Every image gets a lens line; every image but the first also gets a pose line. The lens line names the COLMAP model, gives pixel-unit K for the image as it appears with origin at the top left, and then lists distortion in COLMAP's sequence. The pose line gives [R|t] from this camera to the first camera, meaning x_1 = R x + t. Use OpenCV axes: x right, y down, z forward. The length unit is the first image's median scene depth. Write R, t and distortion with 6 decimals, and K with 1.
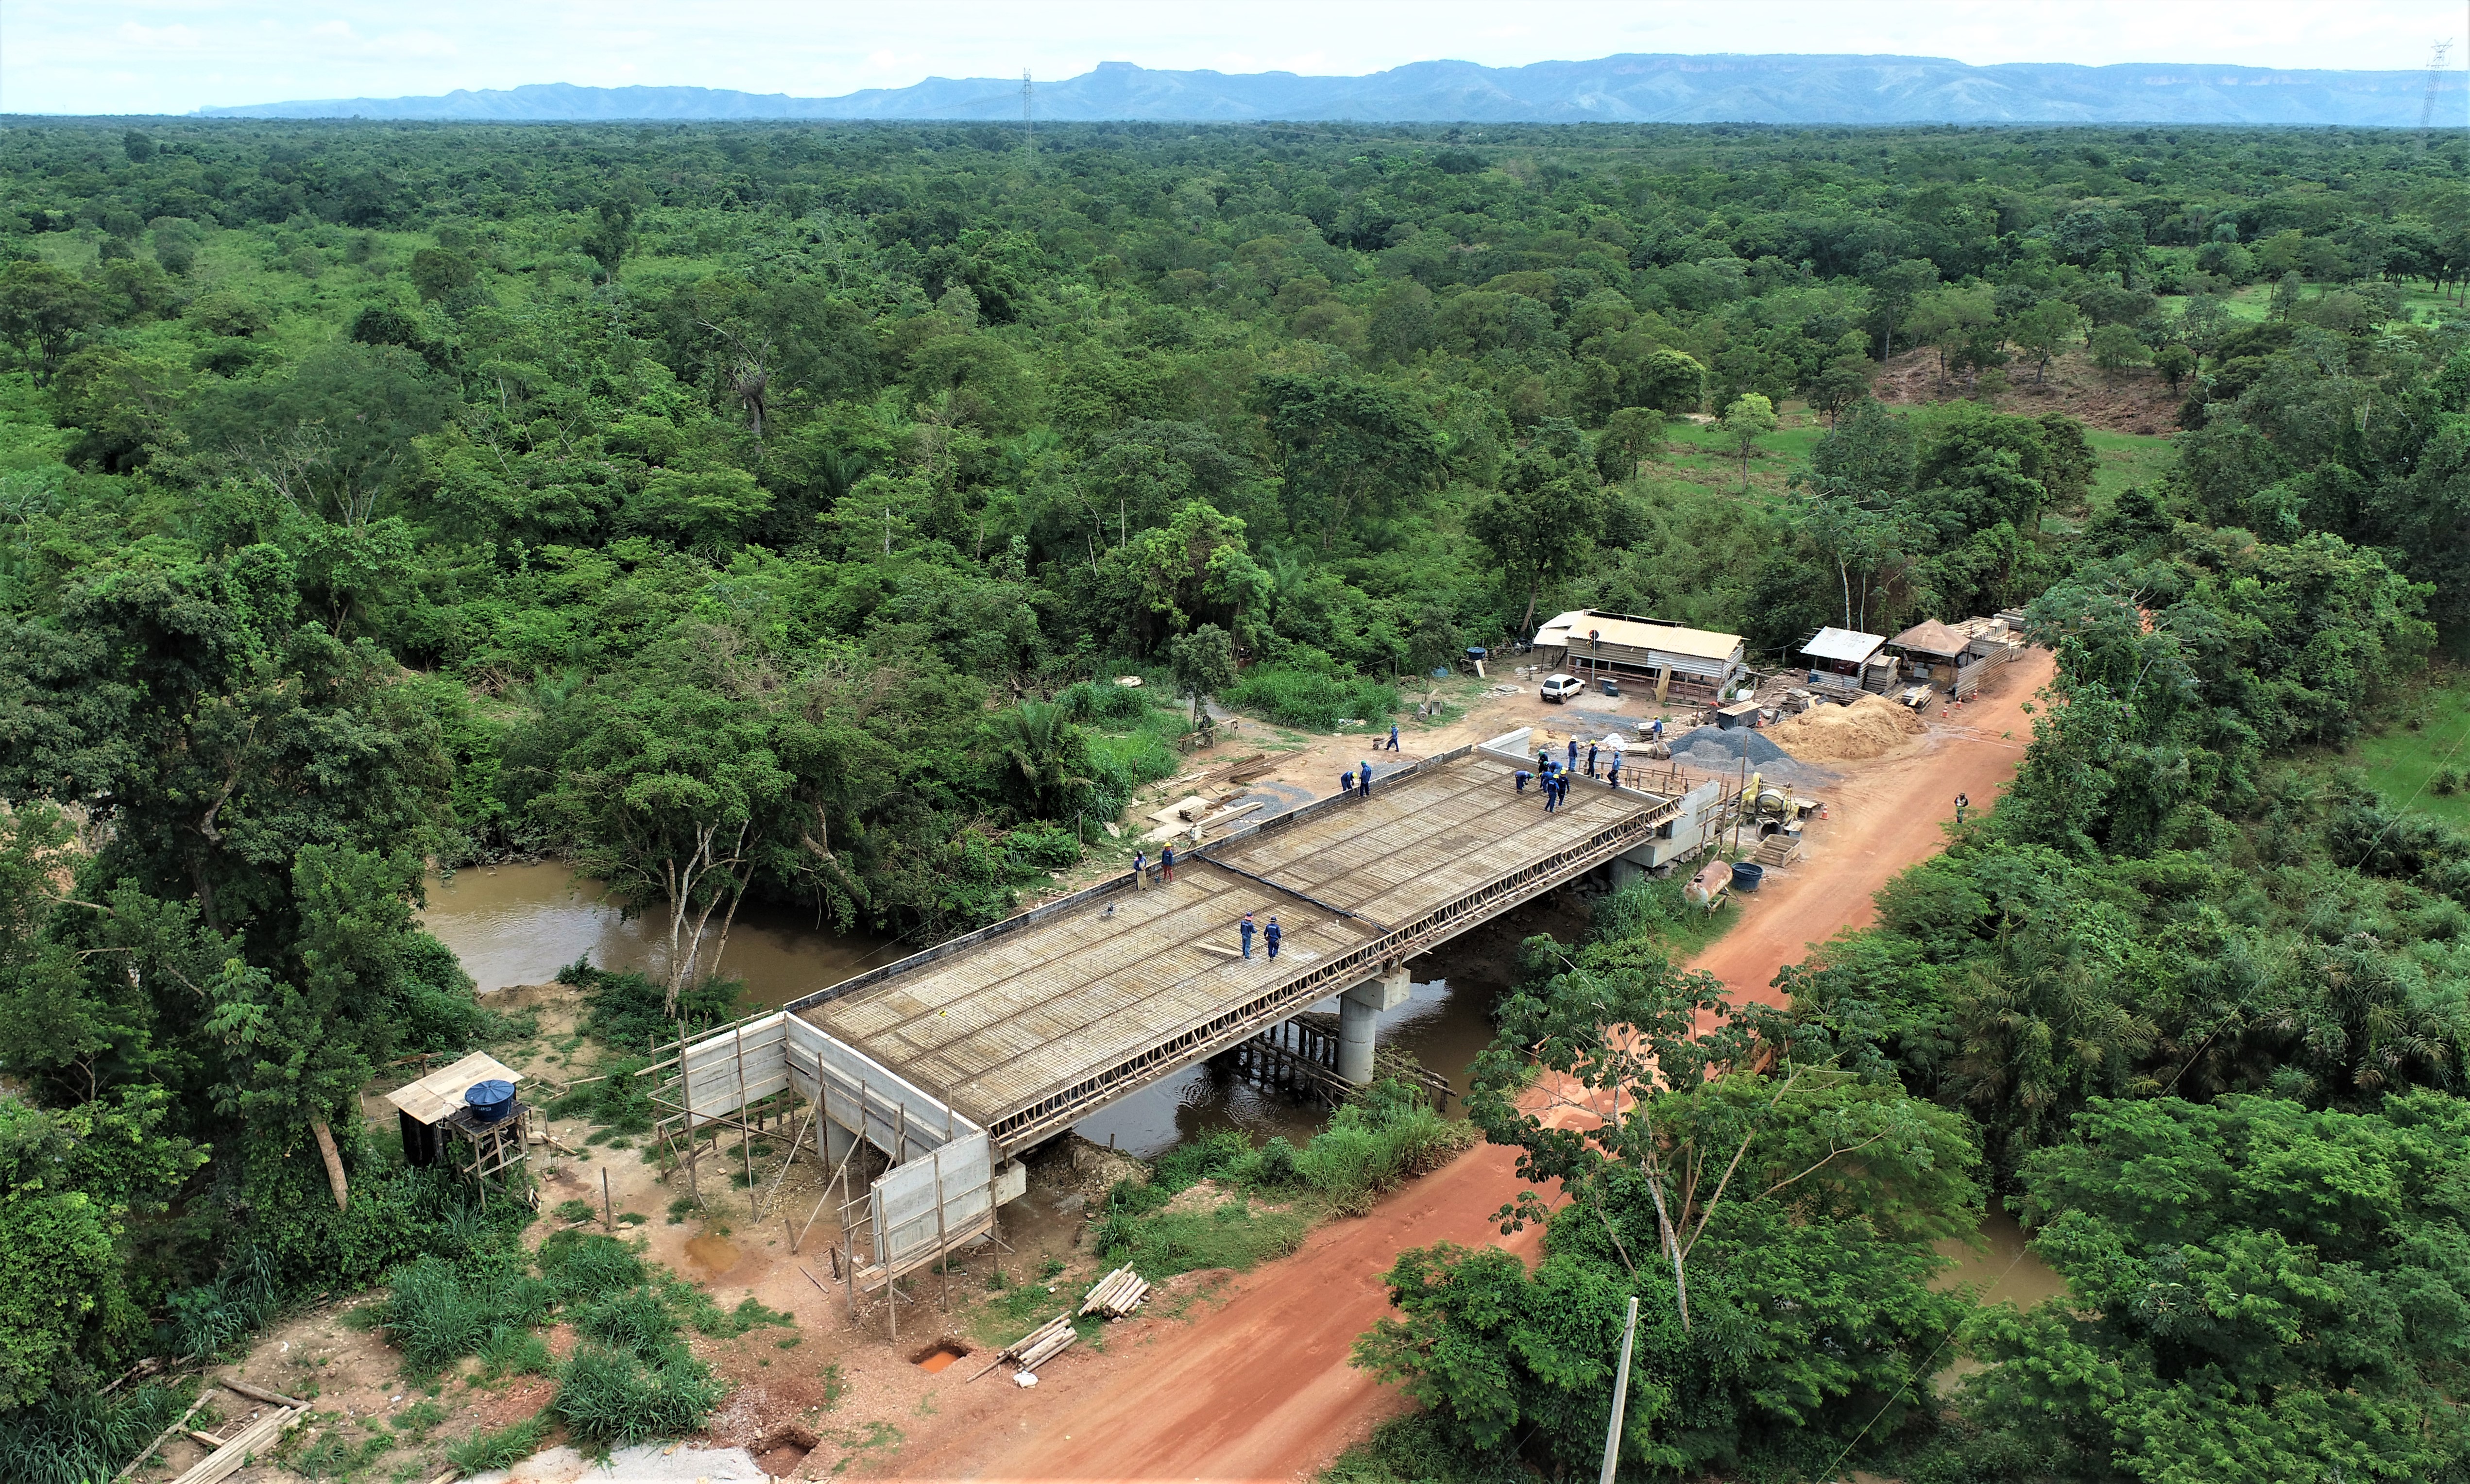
lens RADIAL K [[1767.9, 0, 1166.9], [0, 1767.9, 748.3], [0, 0, 1]] dist [-0.010009, -0.003401]
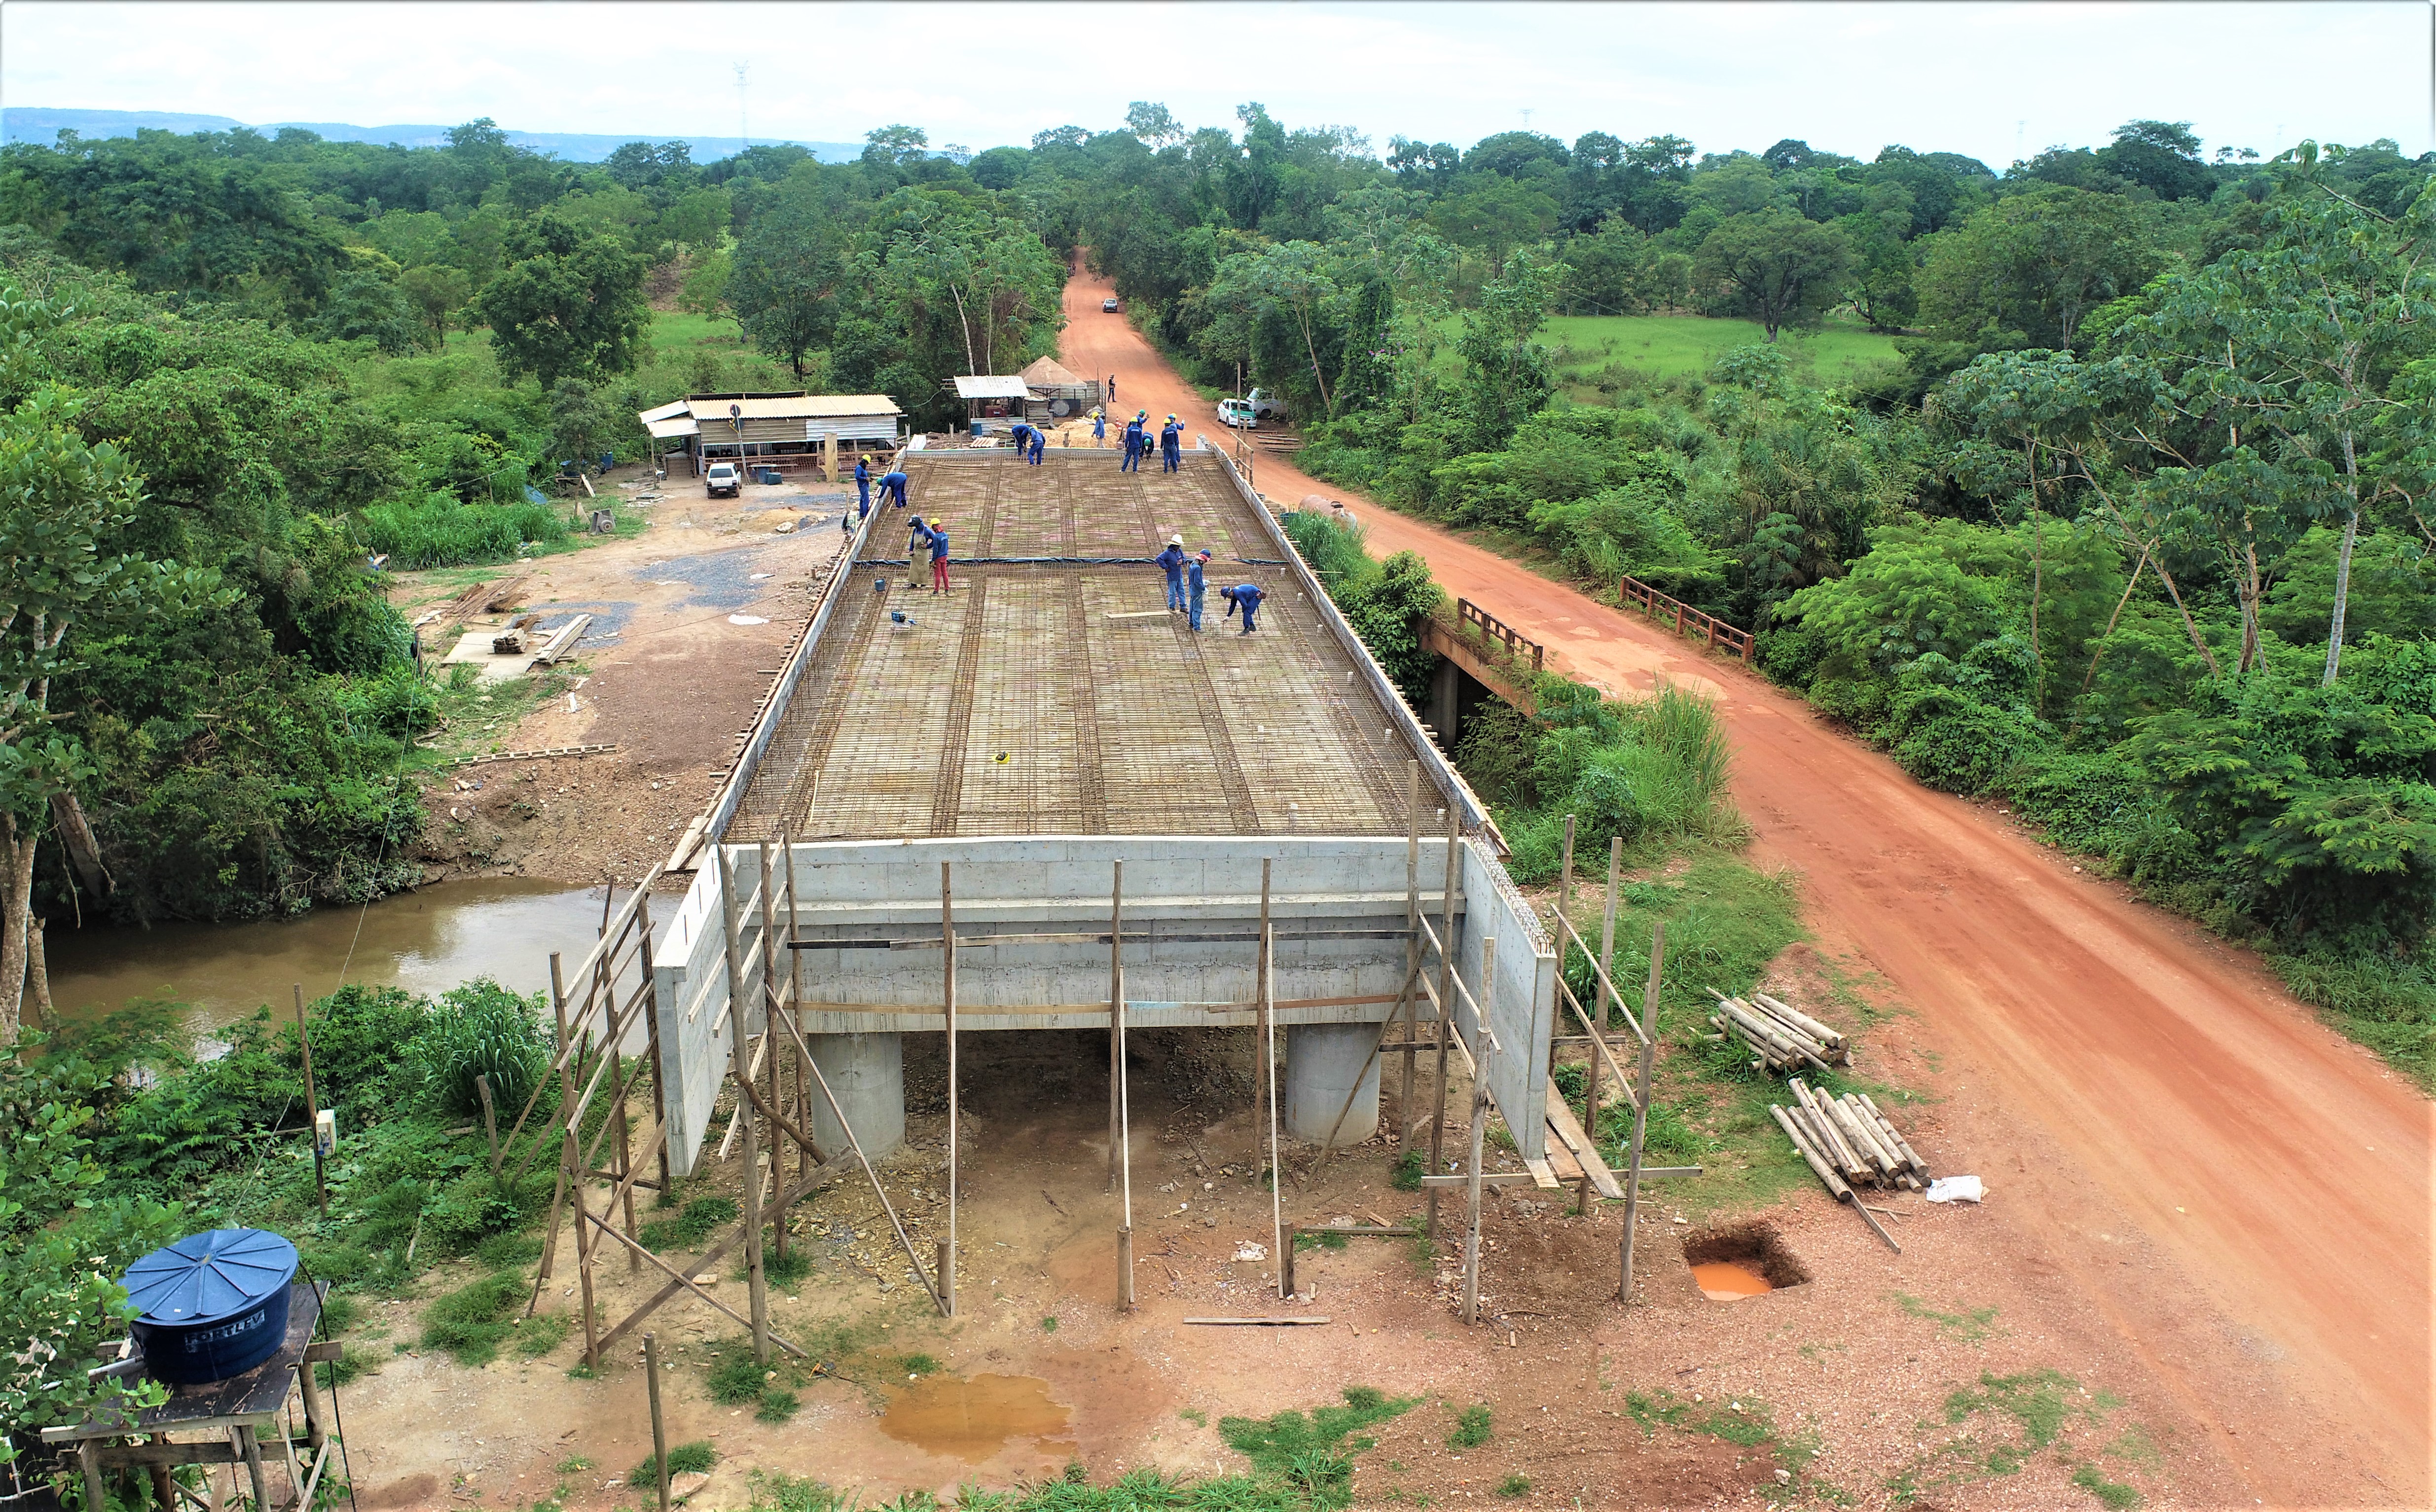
lens RADIAL K [[1790.2, 0, 1139.5], [0, 1790.2, 760.7], [0, 0, 1]] dist [-0.010007, 0.000059]
pose [[0.671315, -0.232664, 0.703707, -0.423283], [0.247749, 0.965279, 0.082802, 0.117063], [-0.698539, 0.118757, 0.705649, 0.622753]]
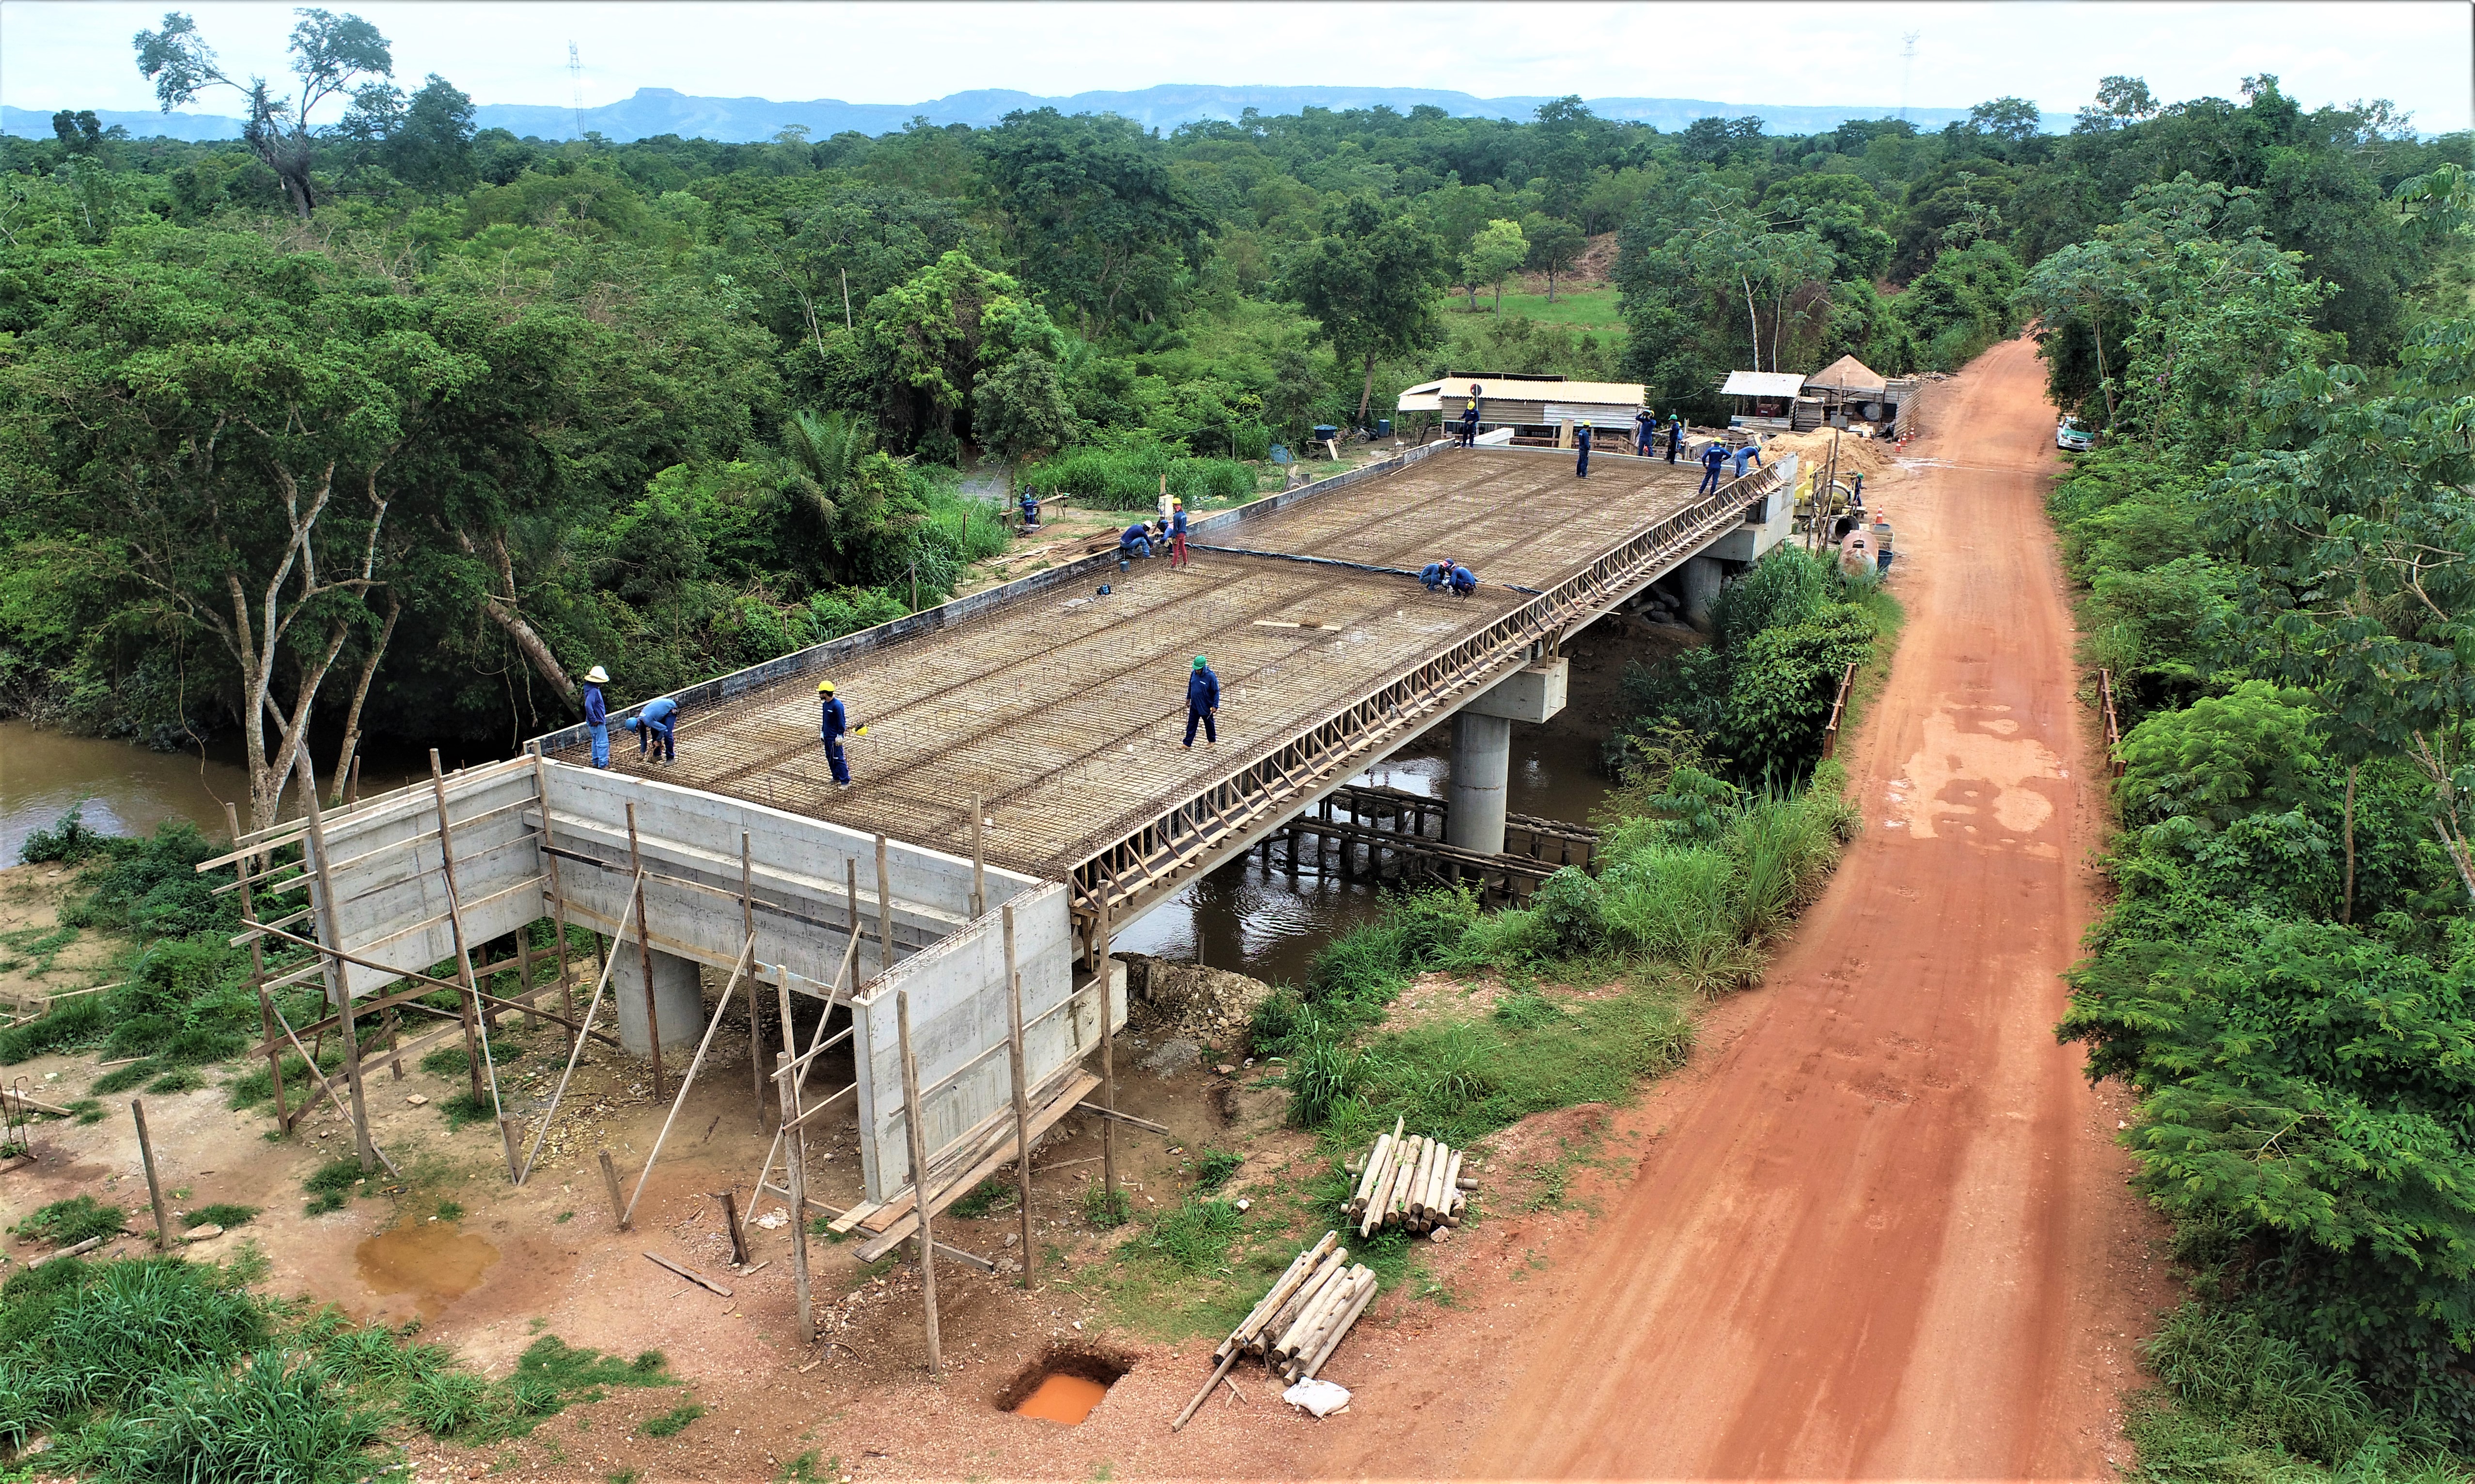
lens RADIAL K [[1770.9, 0, 1237.5], [0, 1770.9, 742.0], [0, 0, 1]] dist [-0.011013, 0.002829]
pose [[0.963471, -0.086651, 0.253408, -0.147460], [0.090083, 0.995932, -0.001947, 0.159697], [-0.252209, 0.024703, 0.967357, 0.469481]]
